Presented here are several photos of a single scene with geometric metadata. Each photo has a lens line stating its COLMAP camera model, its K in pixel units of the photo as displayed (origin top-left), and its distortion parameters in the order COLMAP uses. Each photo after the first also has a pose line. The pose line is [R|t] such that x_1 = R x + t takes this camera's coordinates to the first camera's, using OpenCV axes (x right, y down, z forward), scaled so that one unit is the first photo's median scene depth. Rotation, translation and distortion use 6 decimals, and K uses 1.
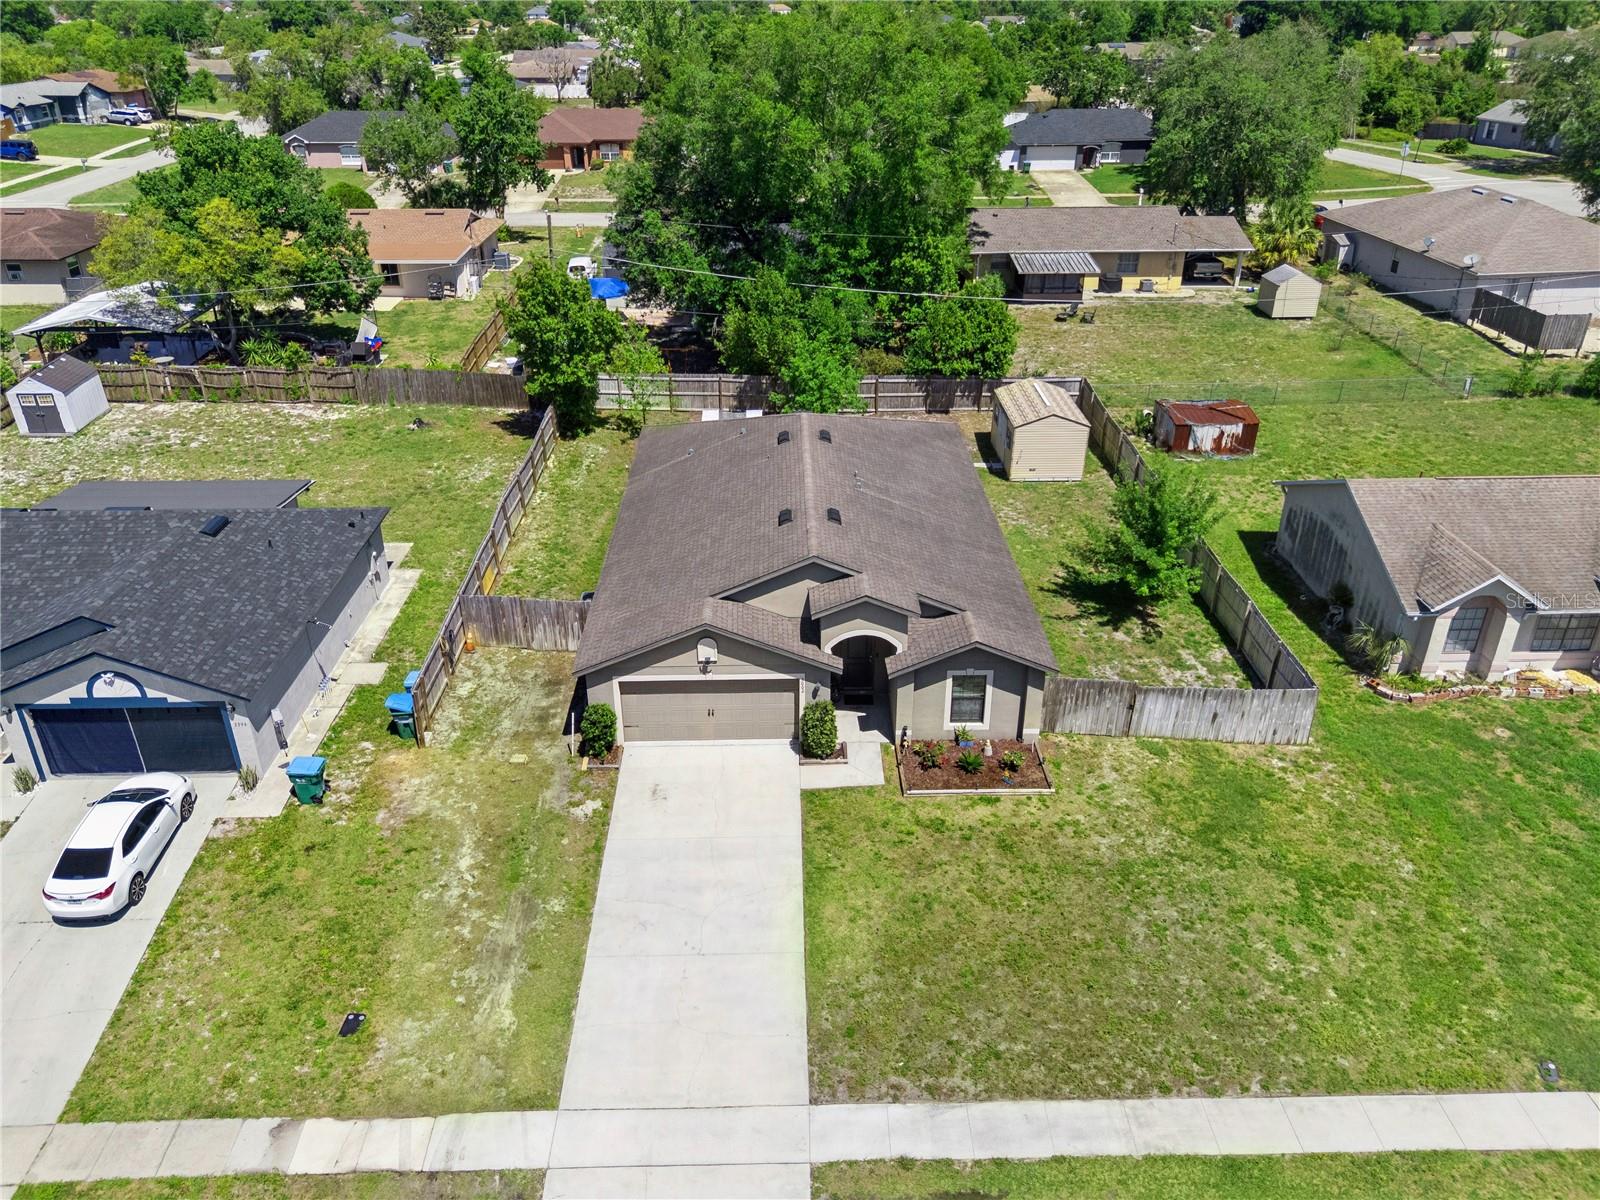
lens RADIAL K [[1181.3, 0, 796.2], [0, 1181.3, 595.4], [0, 0, 1]] dist [0.059508, -0.050084]
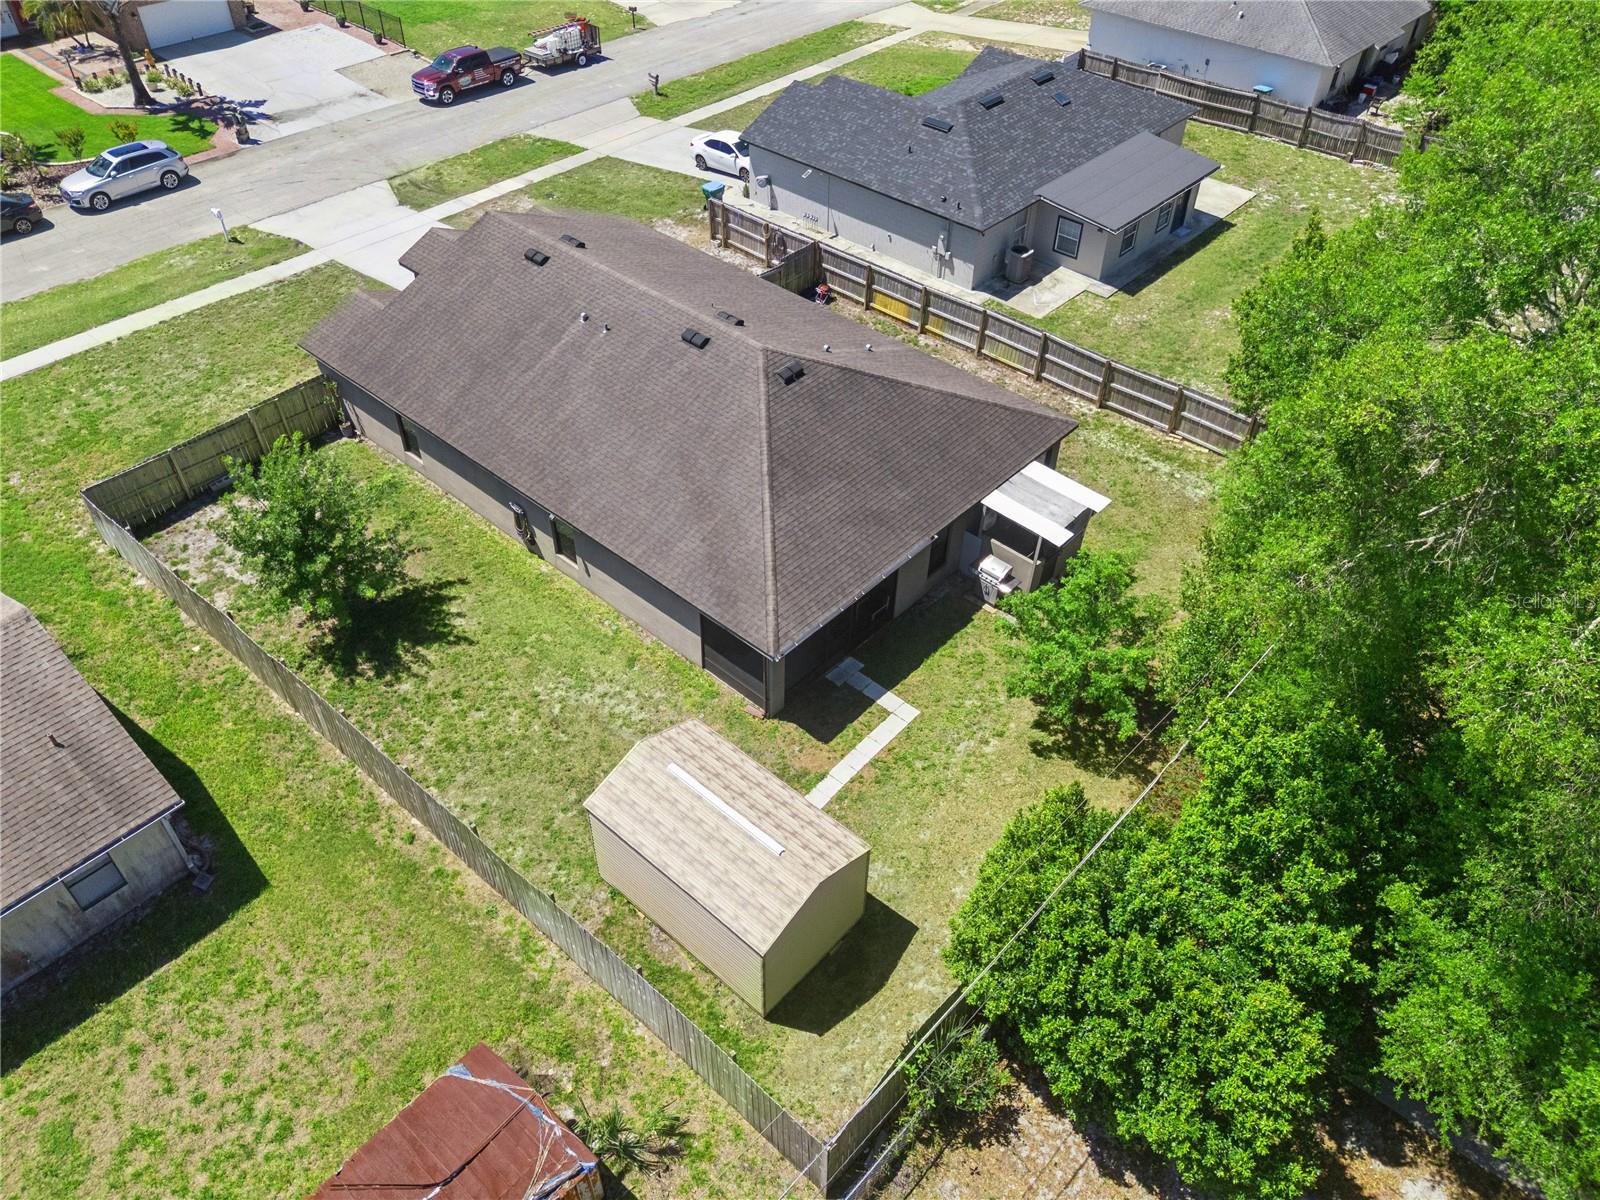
lens RADIAL K [[1181.3, 0, 796.2], [0, 1181.3, 595.4], [0, 0, 1]] dist [0.059508, -0.050084]
pose [[-0.682448, 0.487034, -0.545034, 0.694317], [-0.348981, 0.438083, 0.828430, -1.037353], [0.642244, 0.755567, -0.129003, 1.773695]]
